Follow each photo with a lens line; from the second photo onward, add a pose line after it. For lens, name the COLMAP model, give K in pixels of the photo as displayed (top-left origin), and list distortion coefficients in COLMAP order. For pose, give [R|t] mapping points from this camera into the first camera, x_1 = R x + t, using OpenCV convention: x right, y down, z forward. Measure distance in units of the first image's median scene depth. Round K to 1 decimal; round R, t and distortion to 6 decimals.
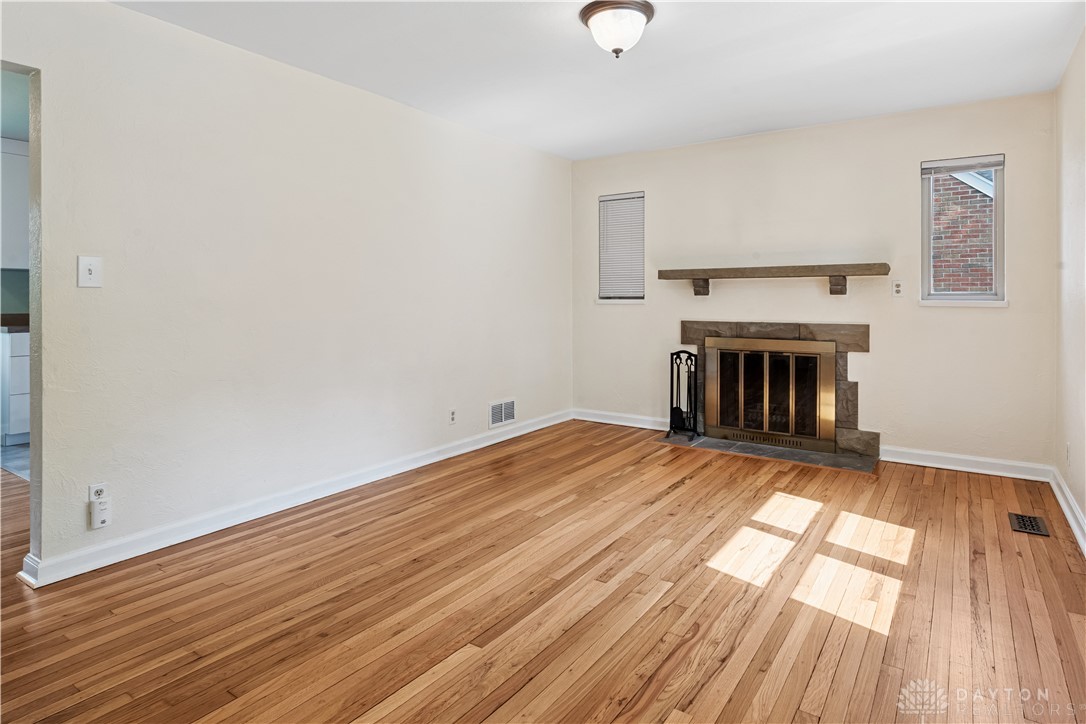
lens RADIAL K [[608.7, 0, 535.7], [0, 608.7, 293.0], [0, 0, 1]] dist [-0.003743, 0.002654]
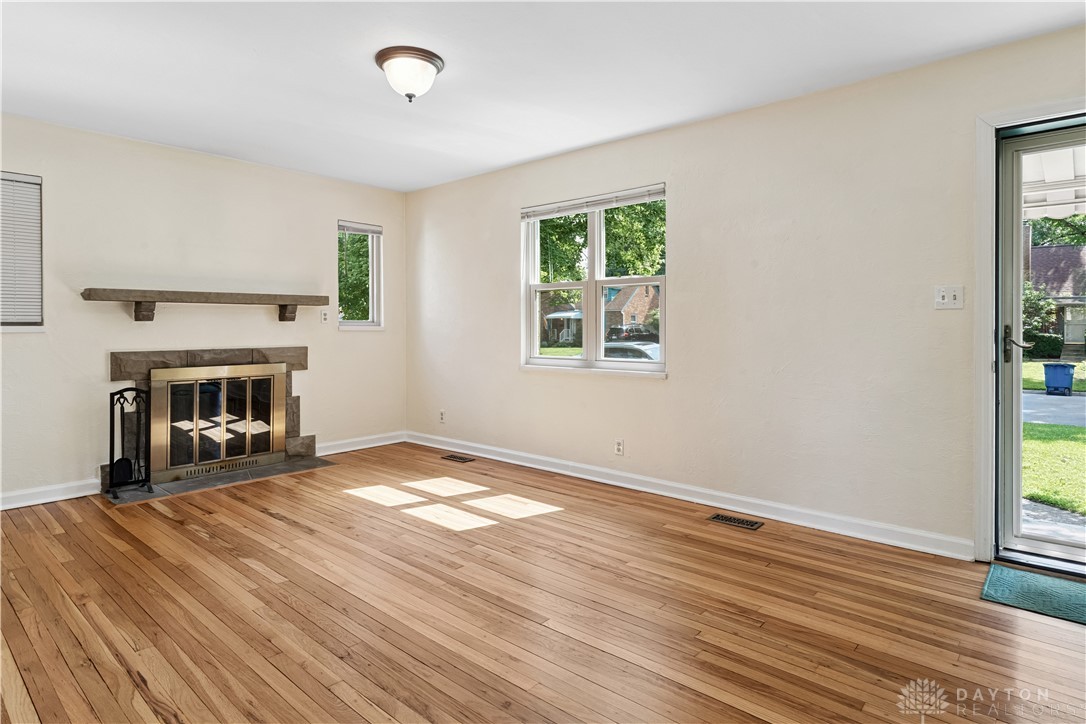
lens RADIAL K [[608.7, 0, 534.0], [0, 608.7, 328.2], [0, 0, 1]] dist [-0.003743, 0.002654]
pose [[0.119839, -0.004843, 0.992782, -0.561778], [-0.007770, 0.999953, 0.005815, 0.005079], [-0.992763, -0.008411, 0.119796, 0.396243]]
